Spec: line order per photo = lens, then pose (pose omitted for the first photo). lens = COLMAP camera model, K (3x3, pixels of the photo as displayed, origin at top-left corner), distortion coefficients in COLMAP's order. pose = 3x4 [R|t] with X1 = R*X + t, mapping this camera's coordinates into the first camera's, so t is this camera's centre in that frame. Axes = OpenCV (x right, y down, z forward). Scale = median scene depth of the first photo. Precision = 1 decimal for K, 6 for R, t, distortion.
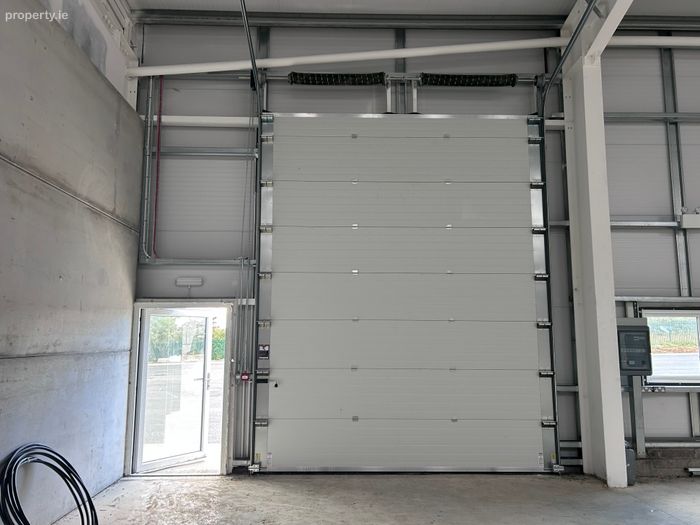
lens RADIAL K [[533.6, 0, 350.0], [0, 533.6, 262.5], [0, 0, 1]] dist [-0.000003, -0.001858]
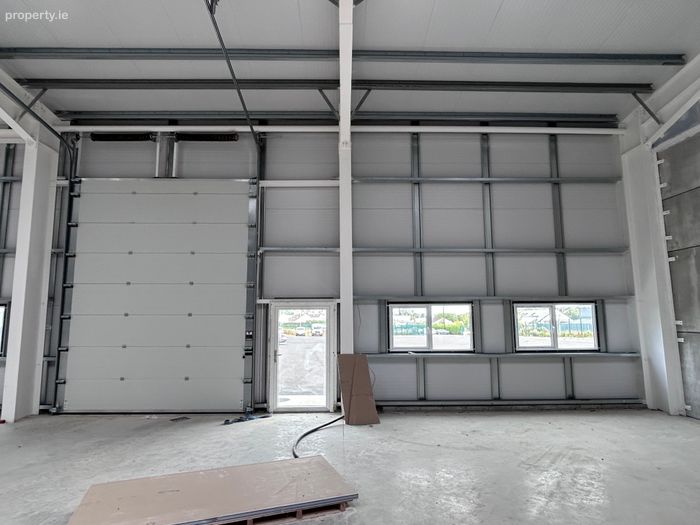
lens RADIAL K [[350.7, 0, 348.7], [0, 350.7, 286.4], [0, 0, 1]] dist [-0.022808, -0.000284]
pose [[0.999682, -0.004726, 0.024751, 0.515797], [0.003875, 0.999403, 0.034322, -0.003786], [-0.024898, -0.034215, 0.999104, -0.005762]]
